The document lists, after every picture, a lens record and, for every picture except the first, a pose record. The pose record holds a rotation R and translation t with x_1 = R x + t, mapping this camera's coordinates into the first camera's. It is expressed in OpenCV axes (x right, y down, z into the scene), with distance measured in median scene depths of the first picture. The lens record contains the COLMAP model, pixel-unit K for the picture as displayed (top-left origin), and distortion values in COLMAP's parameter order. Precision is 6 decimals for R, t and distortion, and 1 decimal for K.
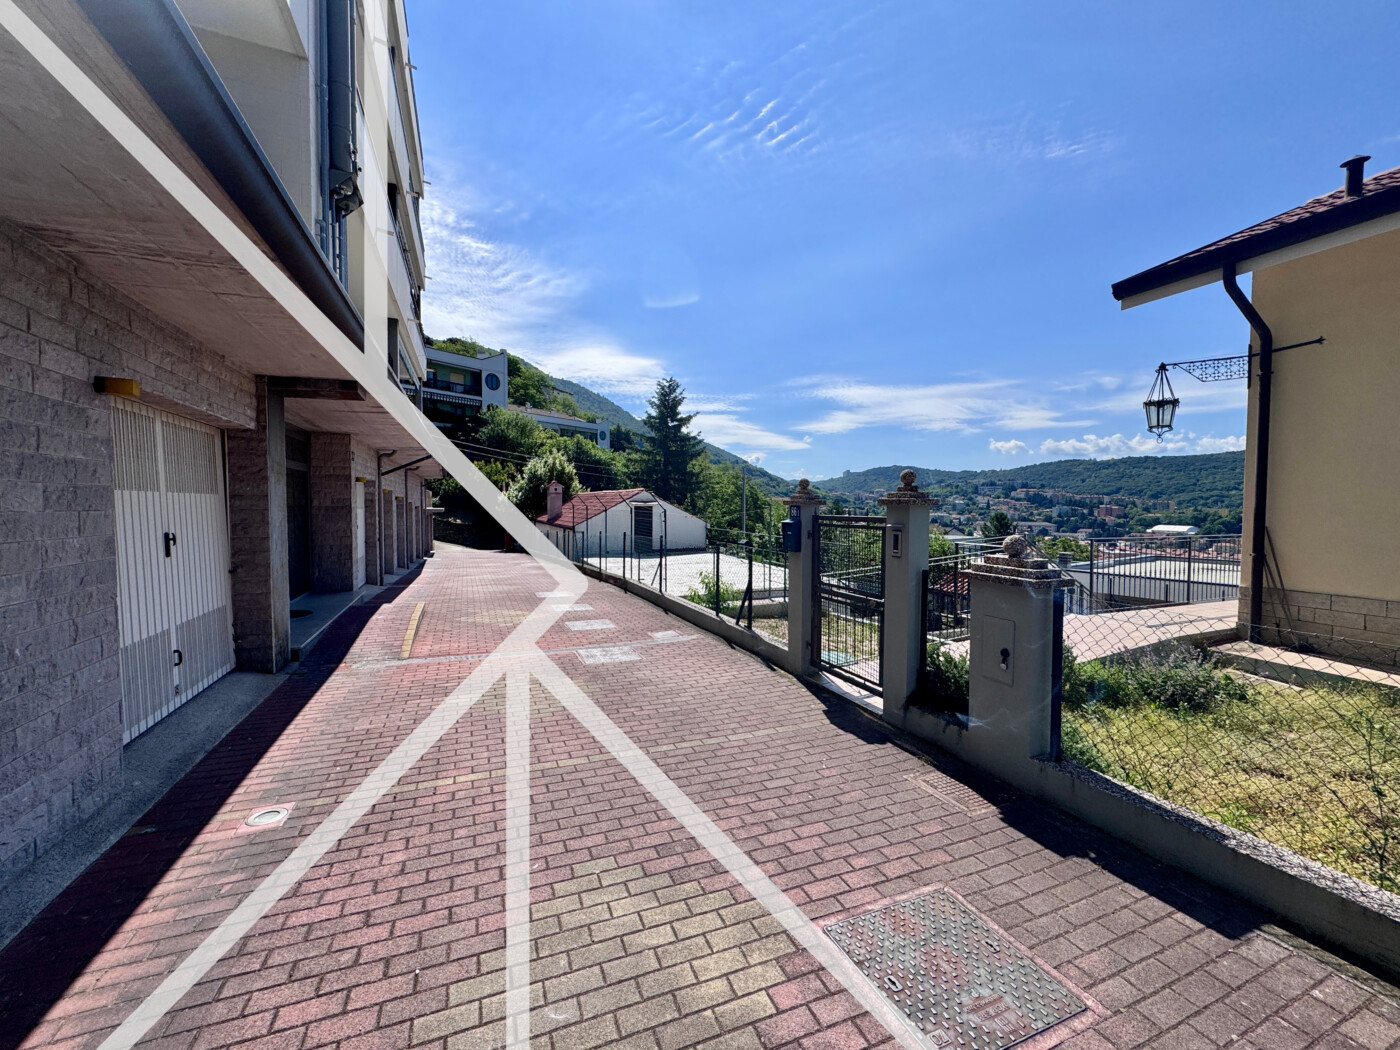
lens RADIAL K [[555.0, 0, 698.9], [0, 555.0, 534.2], [0, 0, 1]] dist [-0.000920, 0.001092]
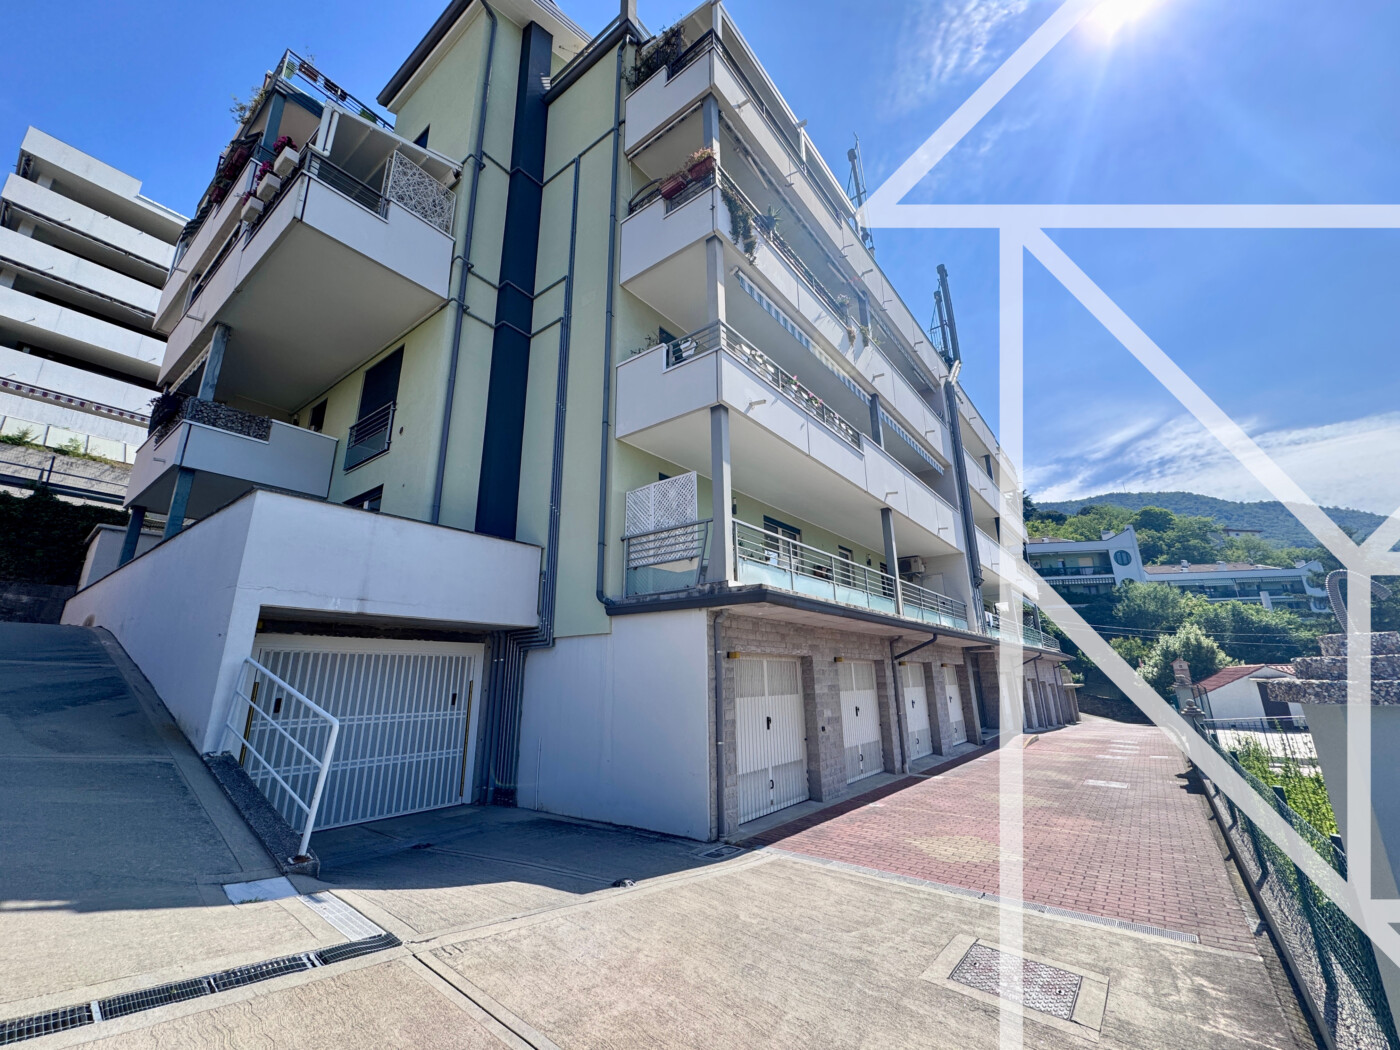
lens RADIAL K [[555.0, 0, 699.2], [0, 555.0, 526.9], [0, 0, 1]] dist [-0.000920, 0.001092]
pose [[0.486913, -0.247501, -0.837651, 0.193768], [-0.028307, 0.954038, -0.298345, 0.008208], [0.872991, 0.168979, 0.457528, -0.280087]]
